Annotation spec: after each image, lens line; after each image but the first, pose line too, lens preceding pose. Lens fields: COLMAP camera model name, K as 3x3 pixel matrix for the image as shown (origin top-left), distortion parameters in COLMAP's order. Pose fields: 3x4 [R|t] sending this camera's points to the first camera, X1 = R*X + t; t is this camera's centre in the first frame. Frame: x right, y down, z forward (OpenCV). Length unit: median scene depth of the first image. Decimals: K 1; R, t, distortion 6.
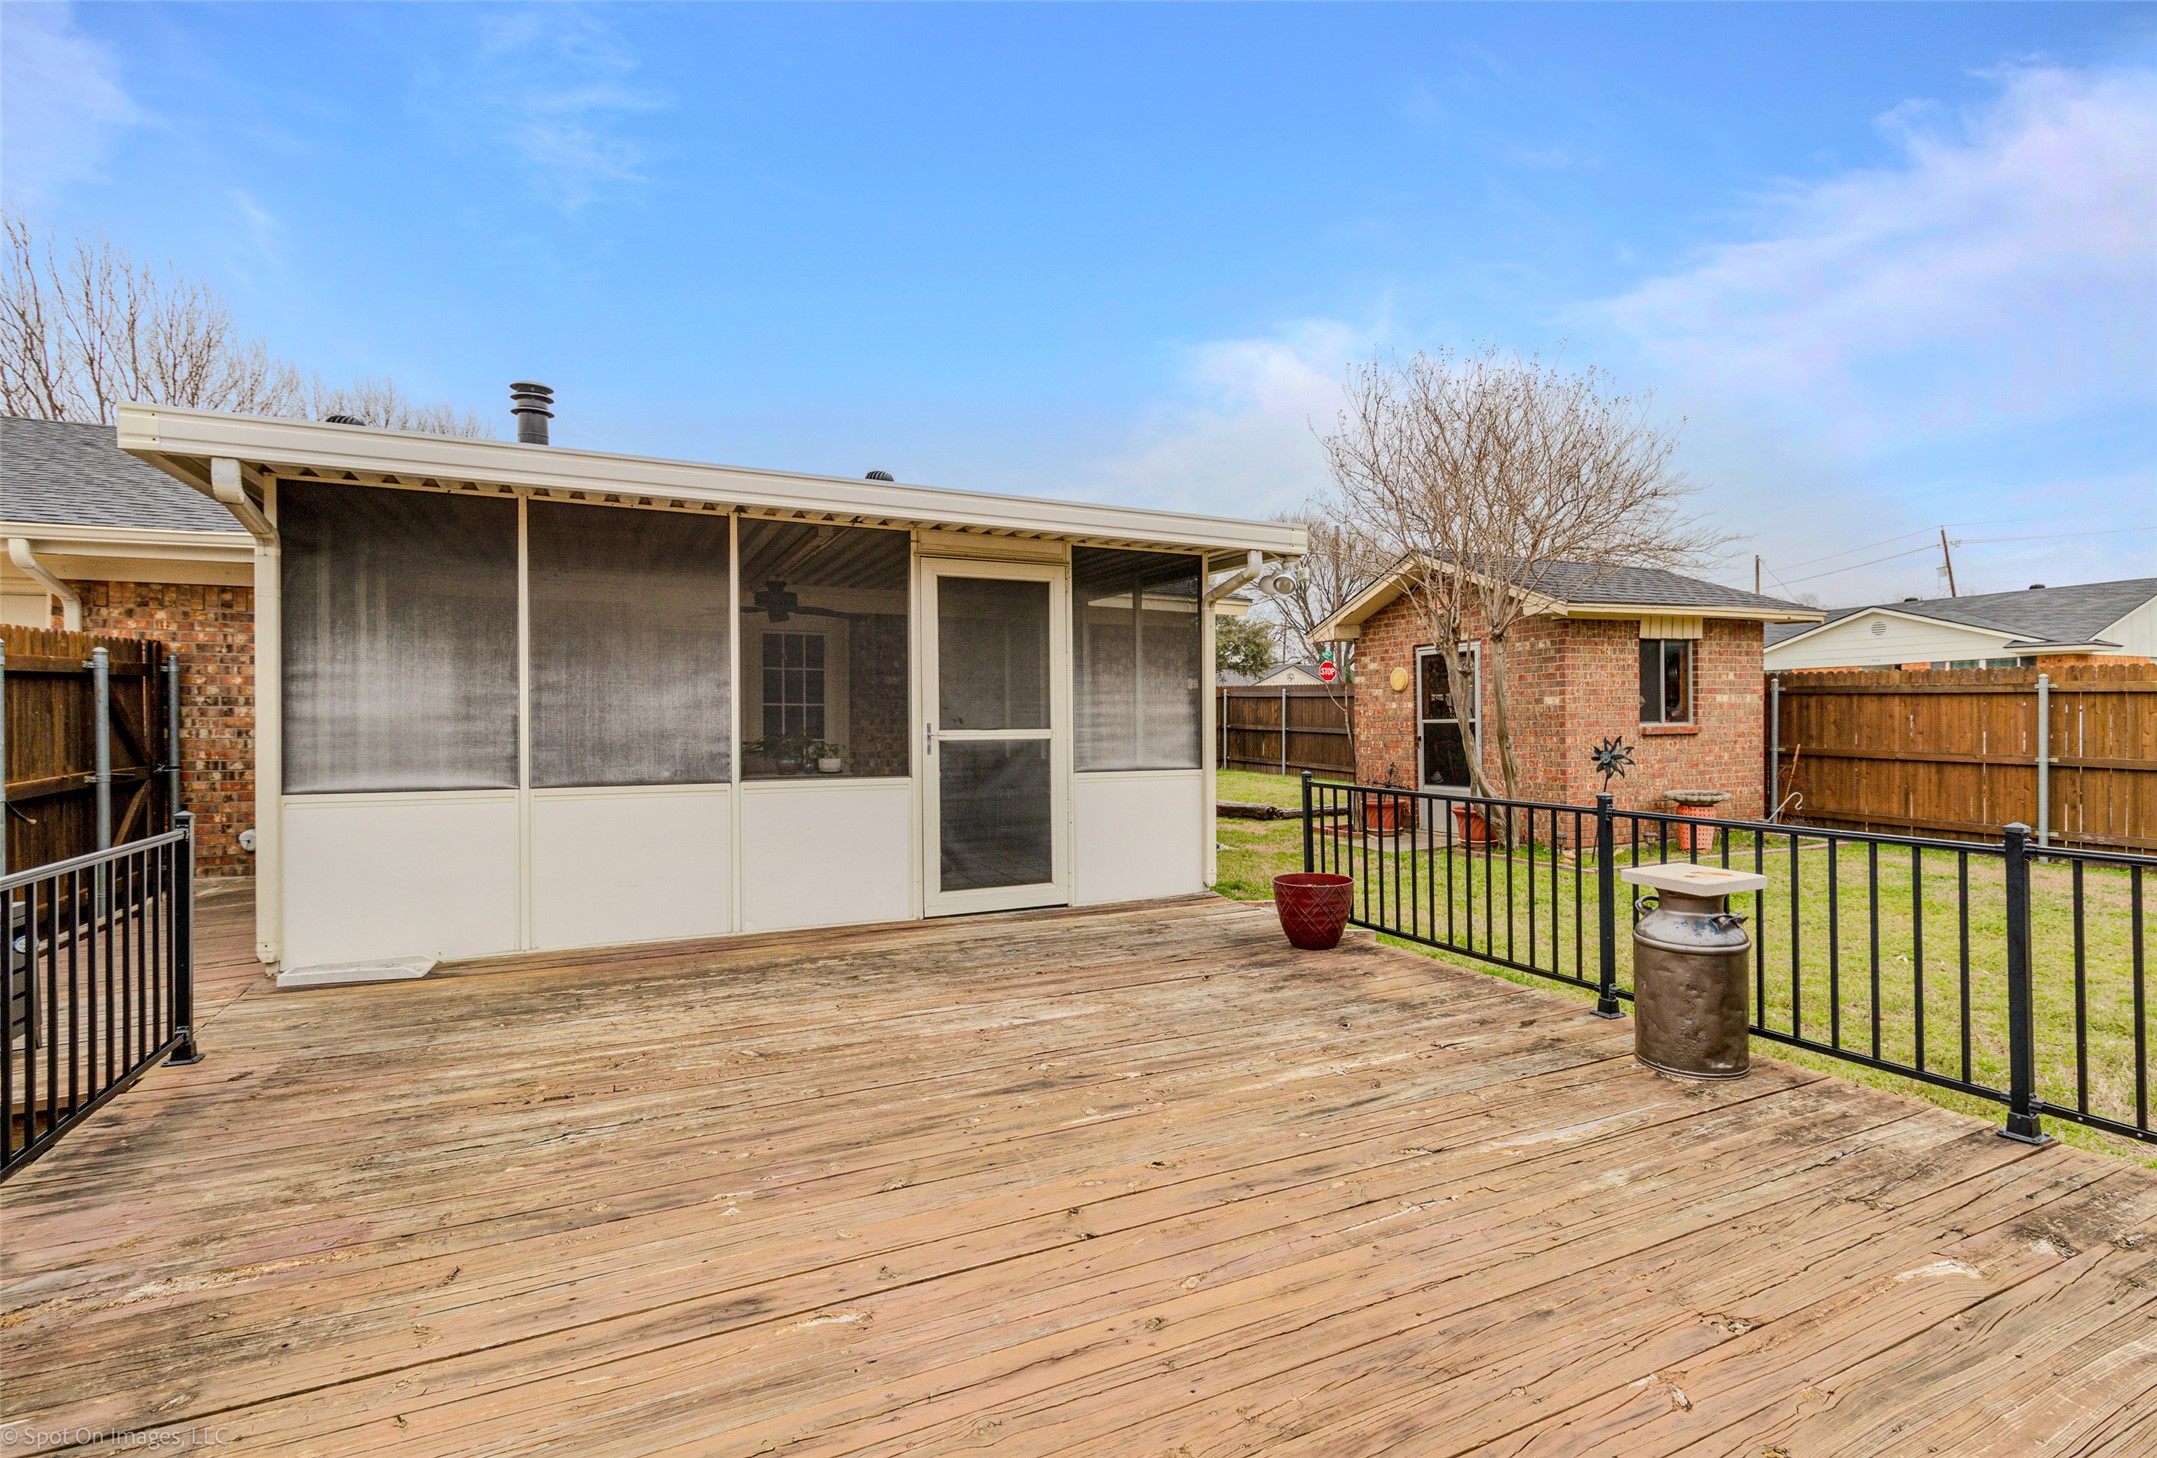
lens RADIAL K [[1034.6, 0, 1109.4], [0, 1034.6, 736.3], [0, 0, 1]] dist [0.000315, 0.001222]
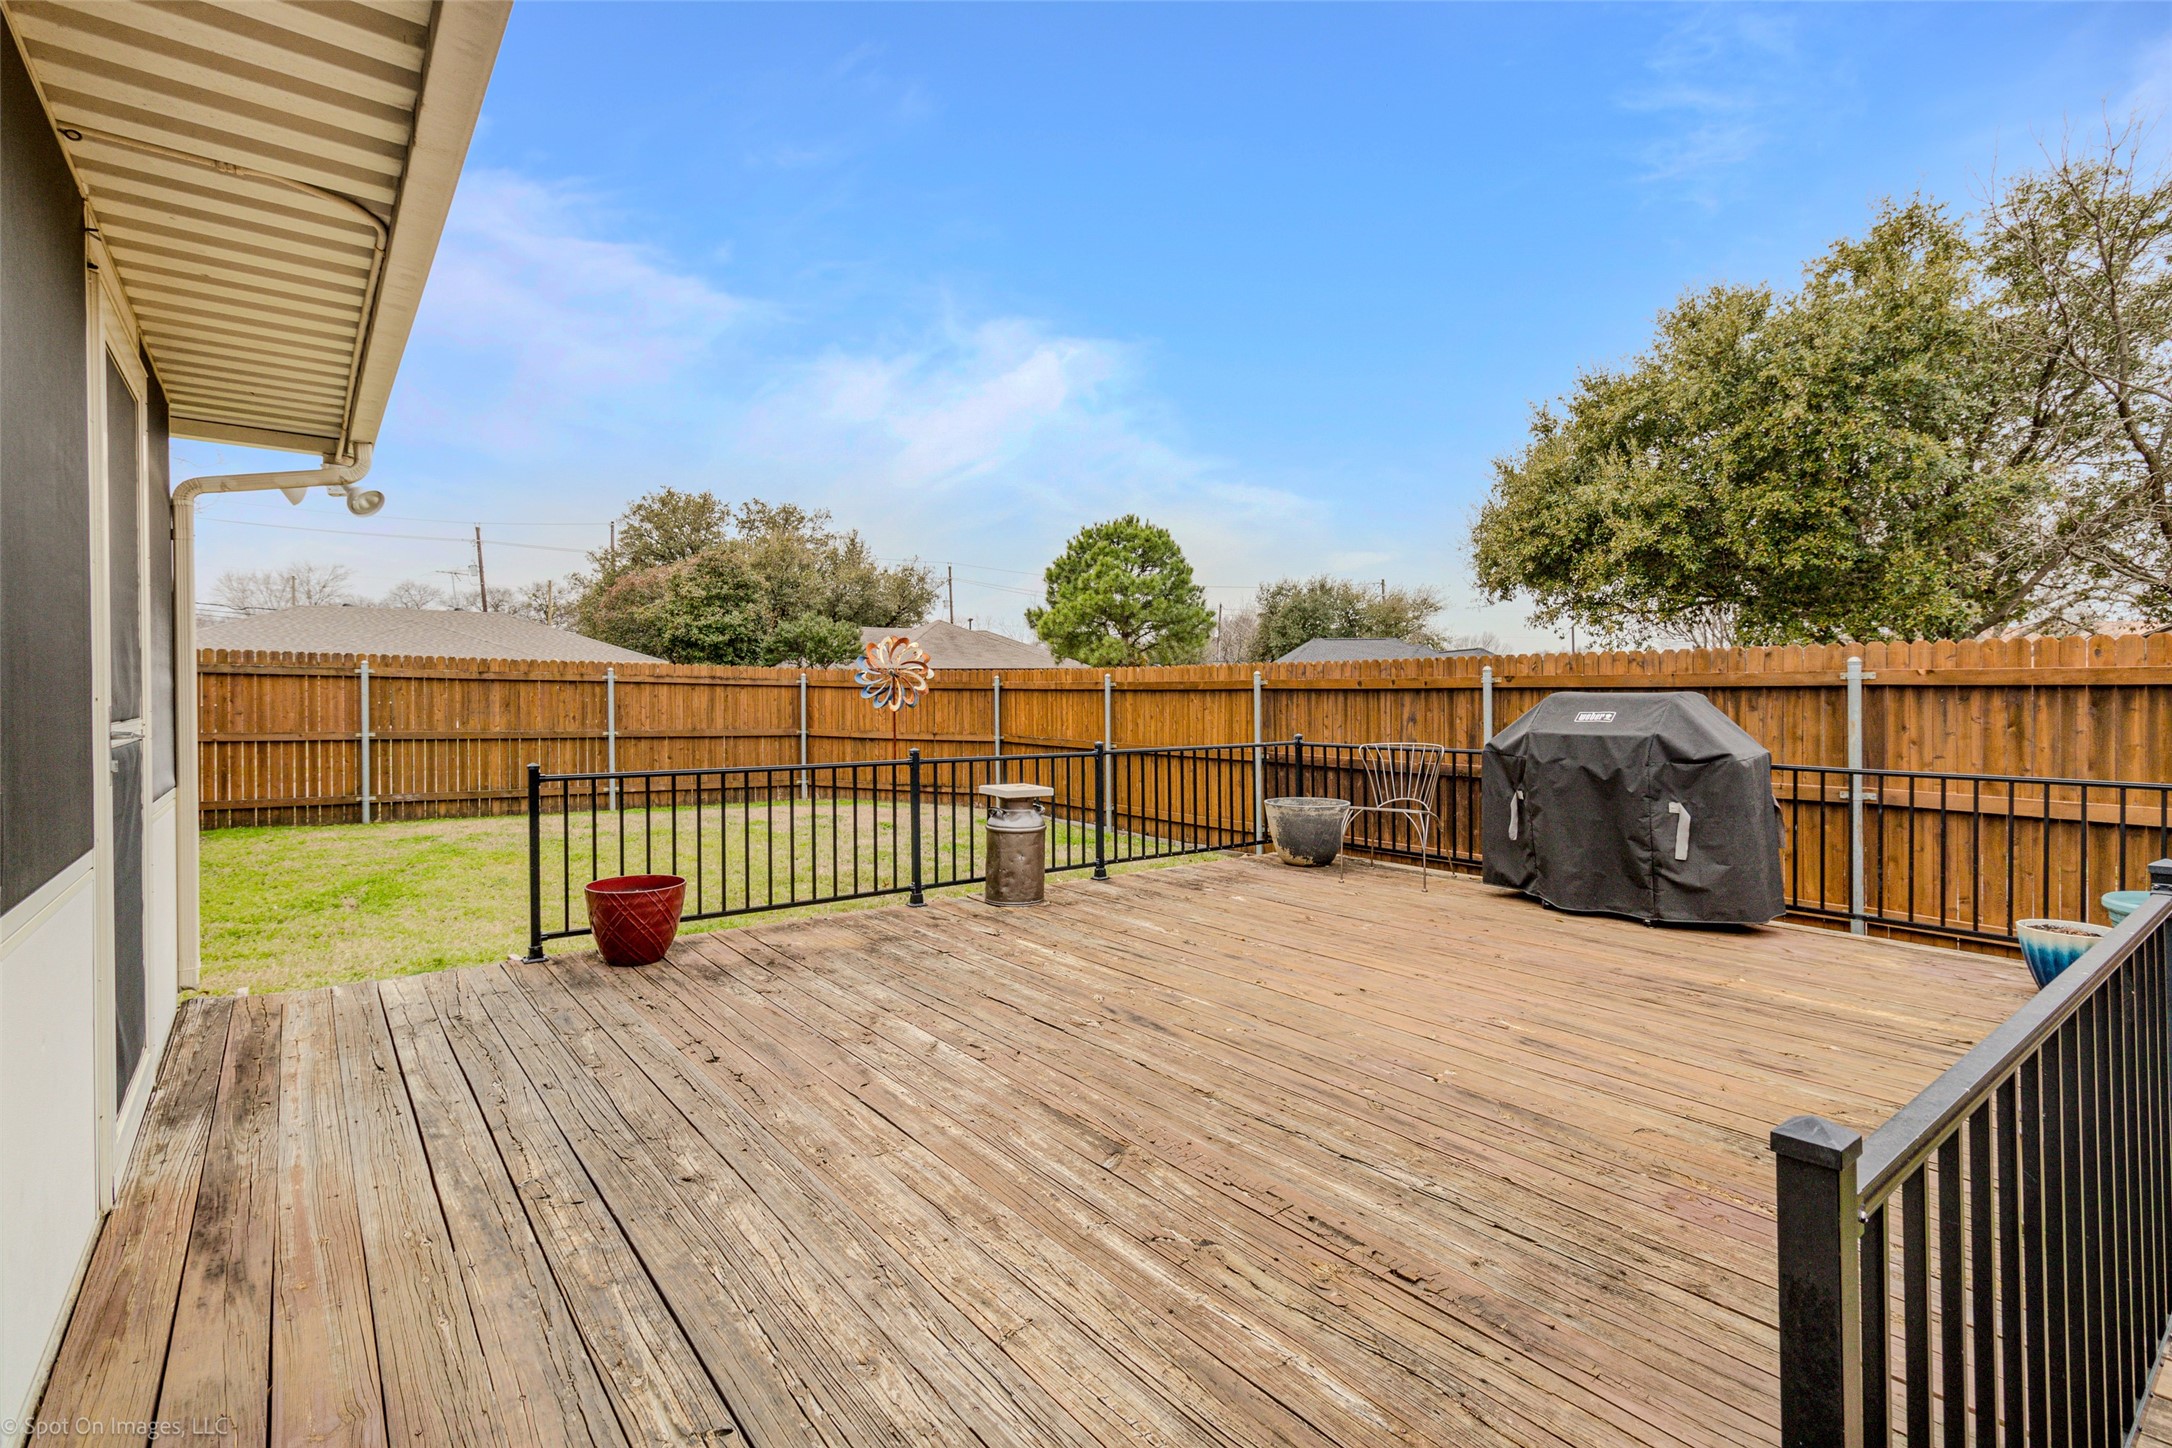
lens RADIAL K [[1011.3, 0, 1096.6], [0, 1011.3, 698.6], [0, 0, 1]] dist [-0.002206, -0.000344]
pose [[-0.215298, -0.000269, 0.976548, -0.962286], [0.018074, 0.999828, 0.004261, -0.018357], [-0.976381, 0.018568, -0.215256, 1.076347]]
